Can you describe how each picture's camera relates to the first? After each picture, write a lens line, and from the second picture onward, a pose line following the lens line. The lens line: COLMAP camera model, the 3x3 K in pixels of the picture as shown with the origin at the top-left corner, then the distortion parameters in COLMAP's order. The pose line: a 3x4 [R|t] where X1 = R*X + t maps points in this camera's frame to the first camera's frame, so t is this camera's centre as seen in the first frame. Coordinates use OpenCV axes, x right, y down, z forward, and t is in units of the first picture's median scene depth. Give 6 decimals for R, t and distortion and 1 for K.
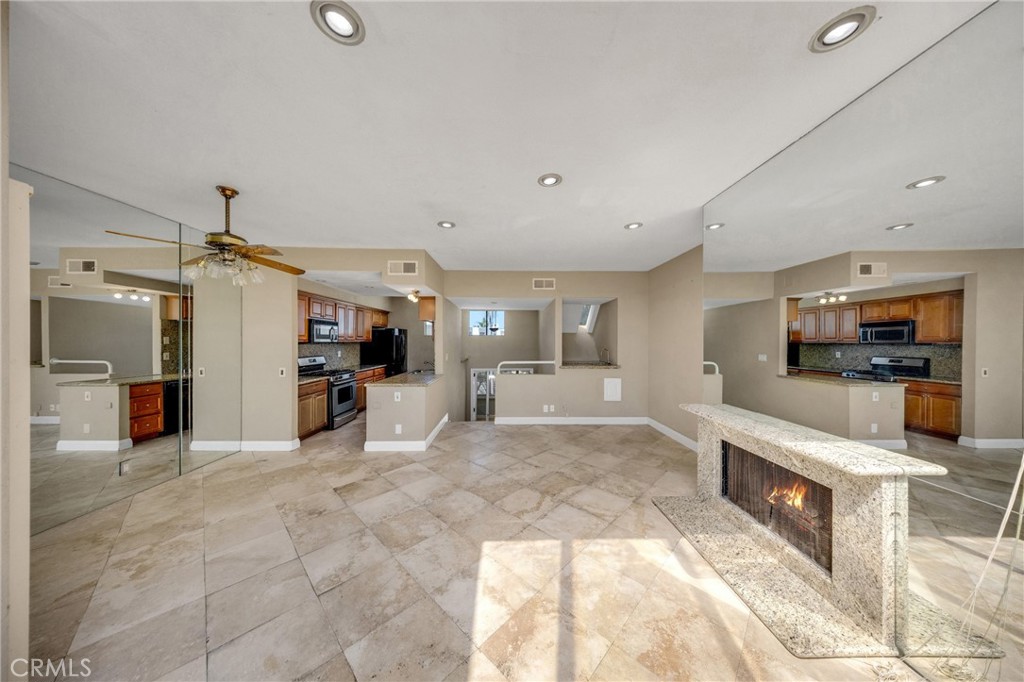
lens RADIAL K [[301.5, 0, 511.8], [0, 301.5, 336.4], [0, 0, 1]] dist [-0.000274, -0.000066]
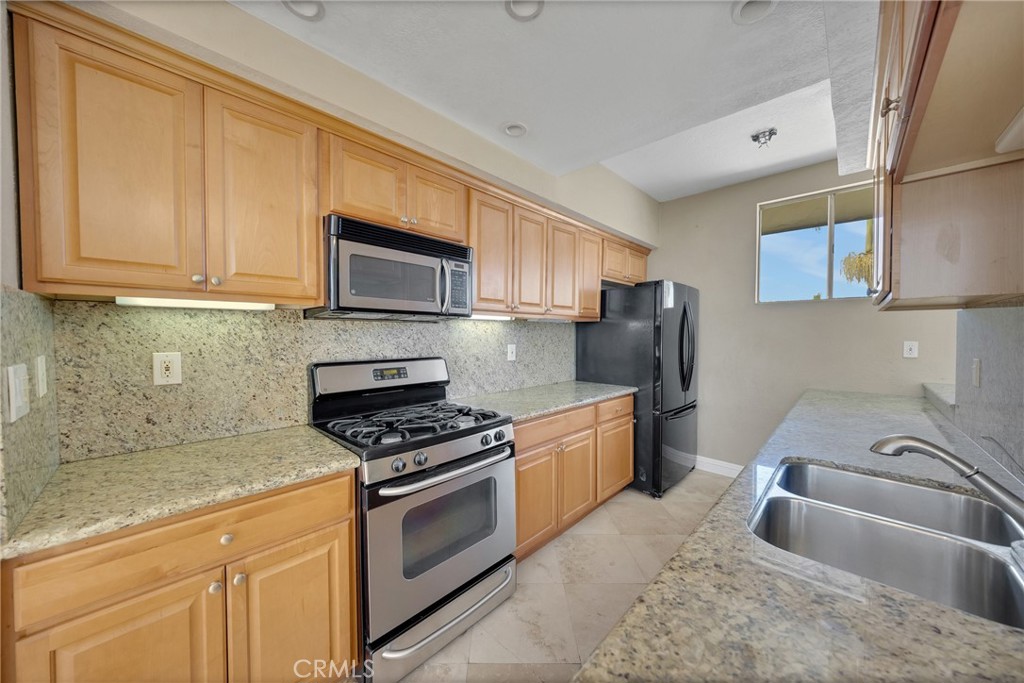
lens RADIAL K [[348.1, 0, 510.6], [0, 348.1, 344.9], [0, 0, 1]] dist [0.000060, -0.000022]
pose [[0.708903, 0.022821, -0.704937, -0.679922], [0.009504, 0.999077, 0.041901, 0.078575], [0.705242, -0.036404, 0.708031, 1.743930]]
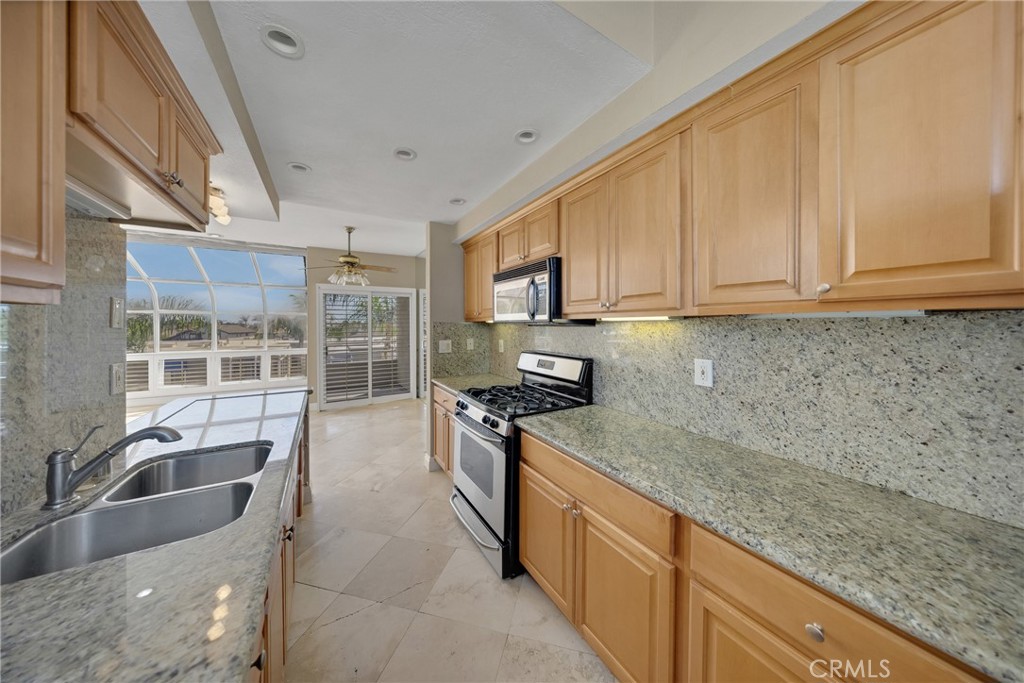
lens RADIAL K [[312.6, 0, 503.4], [0, 312.6, 335.1], [0, 0, 1]] dist [-0.001056, -0.000067]
pose [[-0.874674, 0.015636, -0.484459, -0.830621], [0.008583, 0.999822, 0.016772, 0.065055], [0.484635, 0.010512, -0.874653, 2.823151]]
